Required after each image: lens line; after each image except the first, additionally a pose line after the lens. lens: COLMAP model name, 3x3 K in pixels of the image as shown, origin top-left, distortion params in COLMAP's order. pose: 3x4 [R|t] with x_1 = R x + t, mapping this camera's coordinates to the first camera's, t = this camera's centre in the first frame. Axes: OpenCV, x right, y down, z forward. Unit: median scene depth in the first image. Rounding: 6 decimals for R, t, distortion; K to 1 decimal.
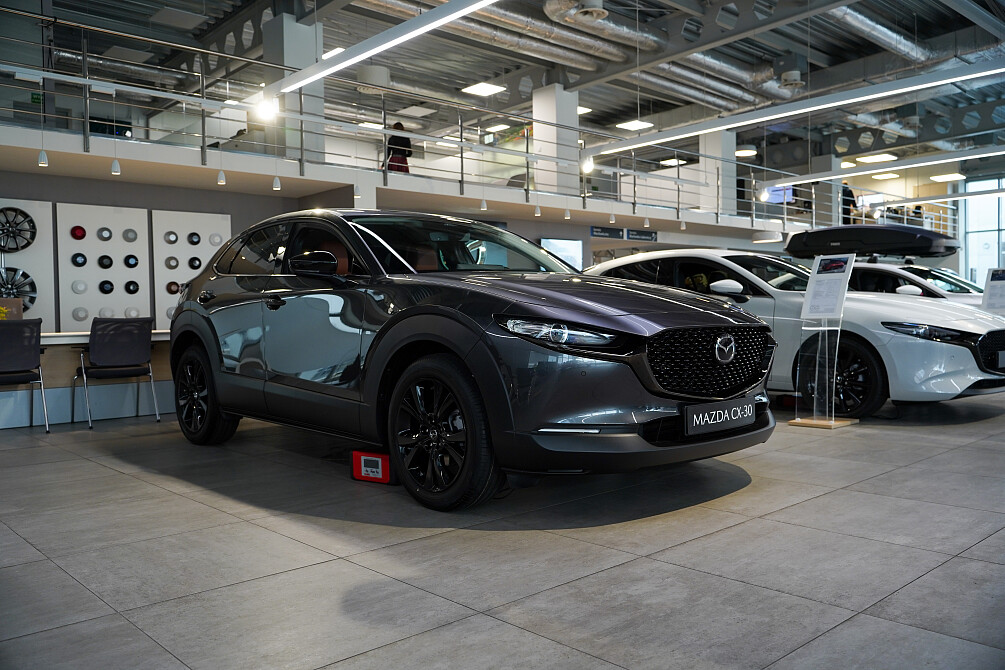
lens RADIAL K [[812.0, 0, 499.3], [0, 812.0, 334.8], [0, 0, 1]] dist [-0.001786, 0.001857]
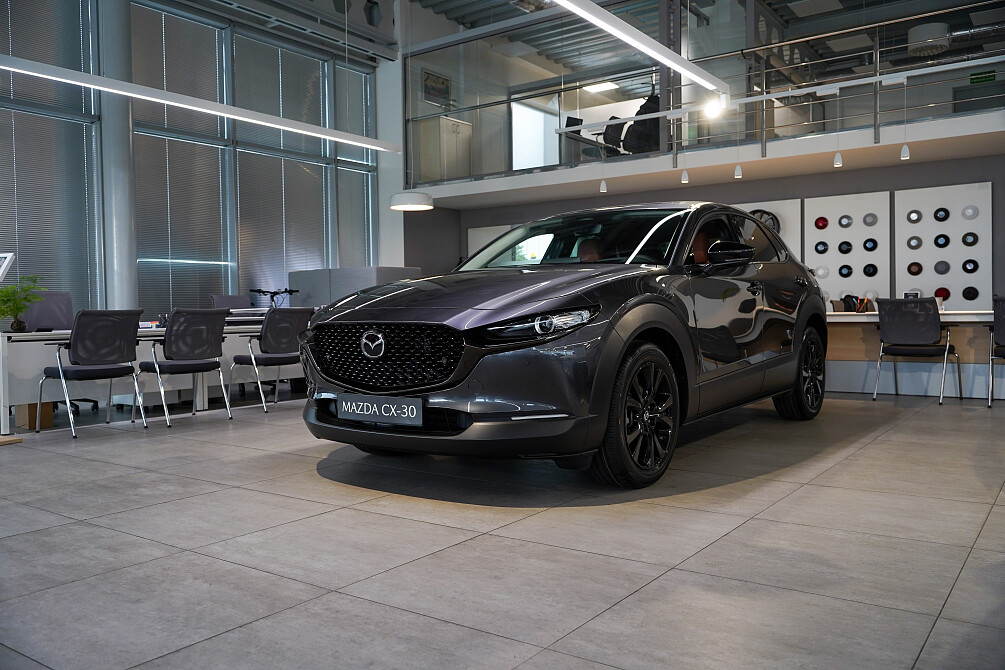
lens RADIAL K [[812.0, 0, 499.3], [0, 812.0, 334.8], [0, 0, 1]] dist [-0.001786, 0.001857]
pose [[0.200974, 0.046190, -0.978507, 0.522422], [-0.014283, 0.998920, 0.044220, -0.017347], [0.979492, 0.005089, 0.201417, 0.374487]]
